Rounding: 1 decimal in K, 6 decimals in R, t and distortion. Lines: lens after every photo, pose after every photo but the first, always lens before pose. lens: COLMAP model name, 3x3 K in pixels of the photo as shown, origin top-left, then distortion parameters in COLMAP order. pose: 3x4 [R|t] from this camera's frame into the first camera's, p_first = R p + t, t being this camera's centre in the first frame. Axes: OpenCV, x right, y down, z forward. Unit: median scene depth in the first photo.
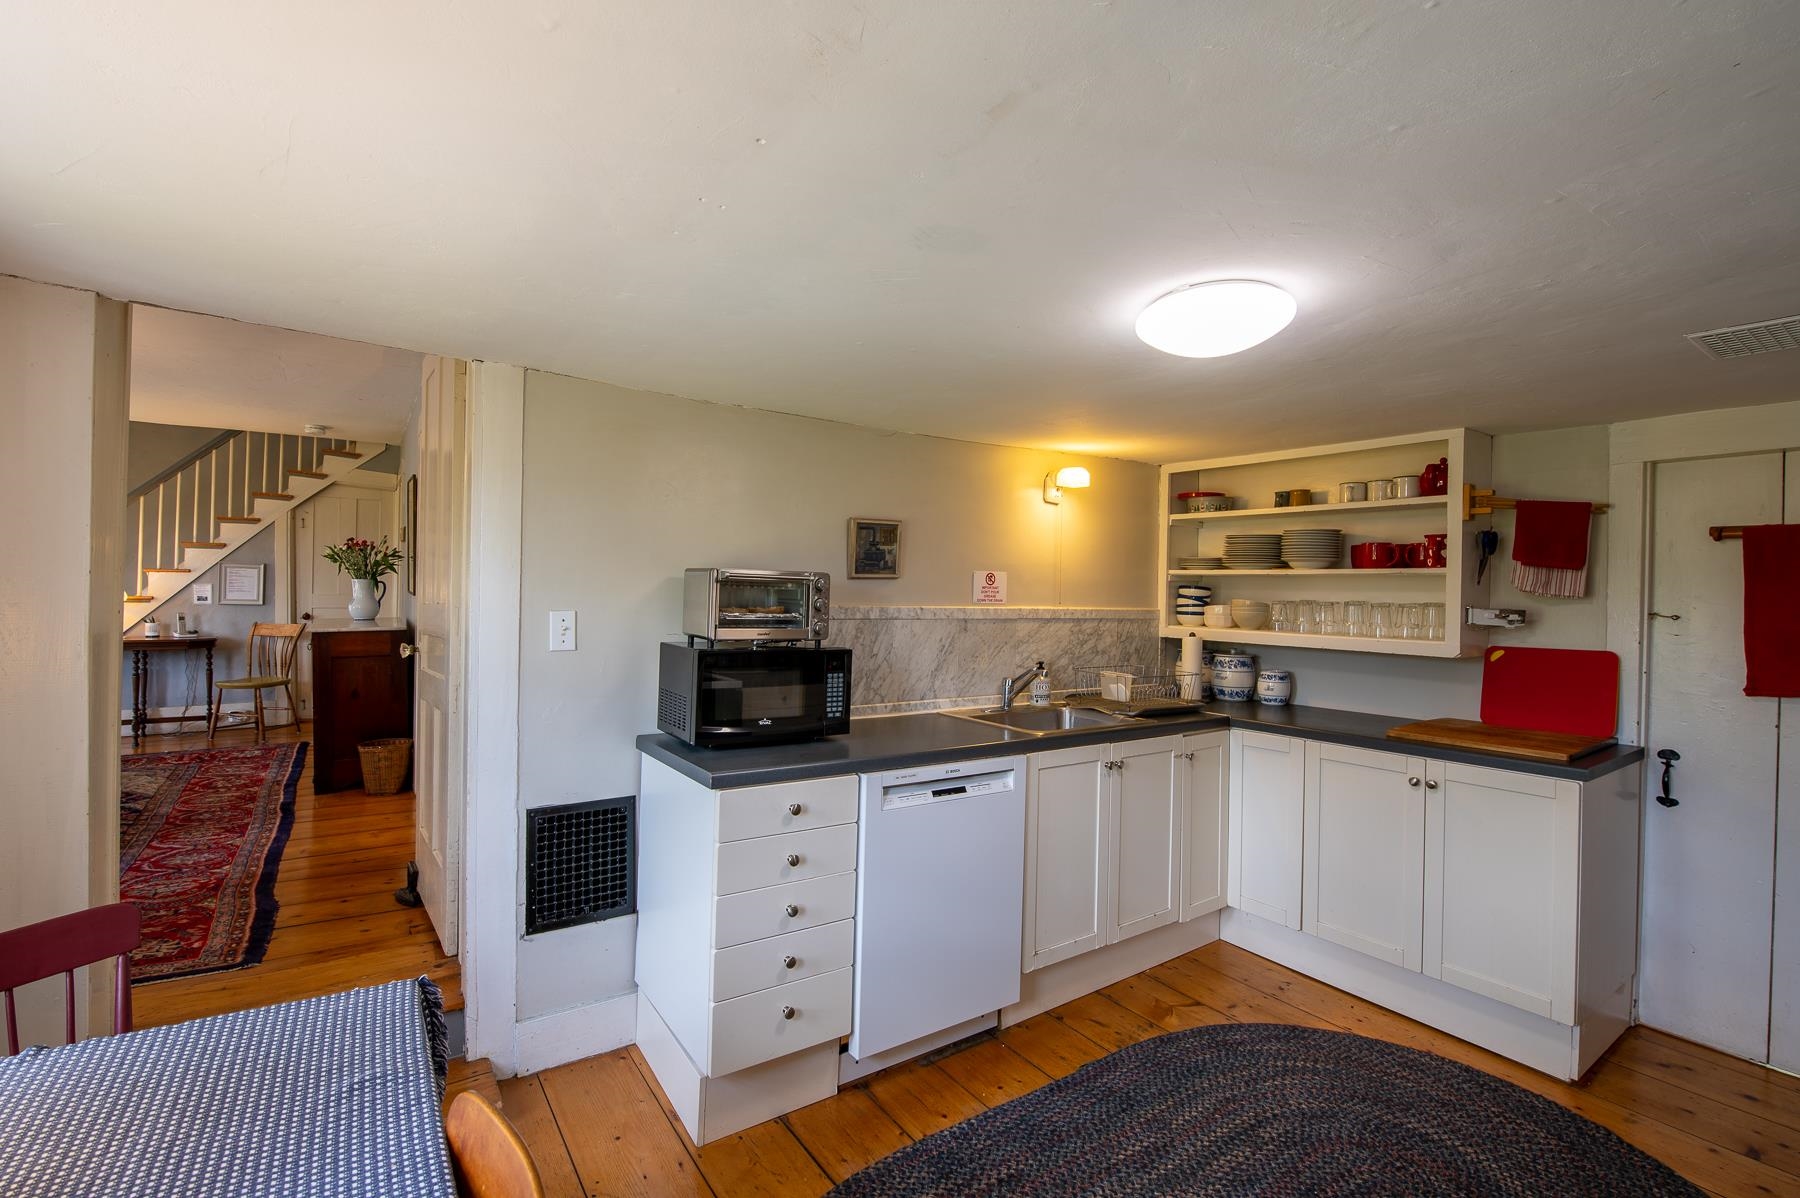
lens RADIAL K [[798.3, 0, 901.3], [0, 798.3, 590.3], [0, 0, 1]] dist [-0.015471, -0.000700]
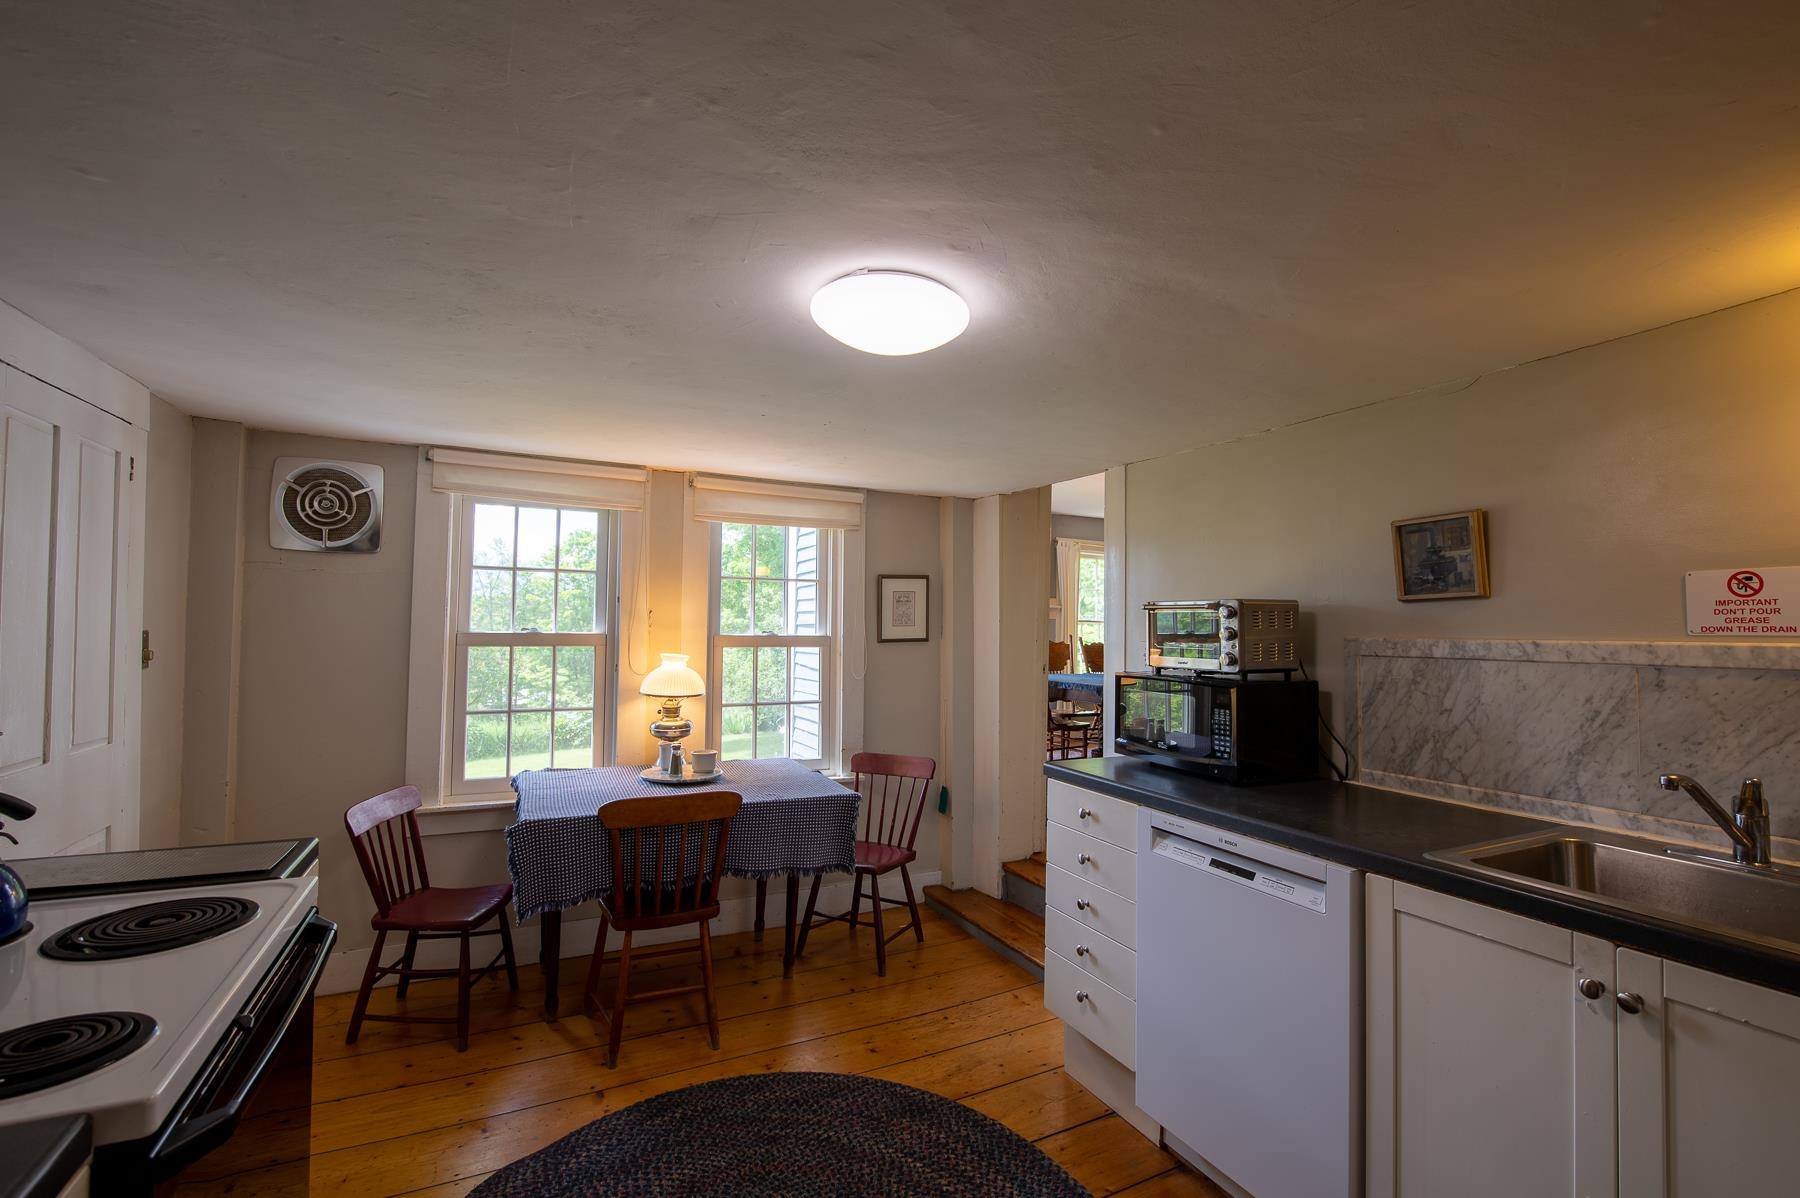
lens RADIAL K [[798.3, 0, 902.2], [0, 798.3, 594.2], [0, 0, 1]] dist [-0.015471, -0.000700]
pose [[-0.150255, -0.065025, -0.986507, 0.711833], [-0.007108, 0.997880, -0.064692, 0.028094], [0.988622, -0.002708, -0.150399, 0.632976]]
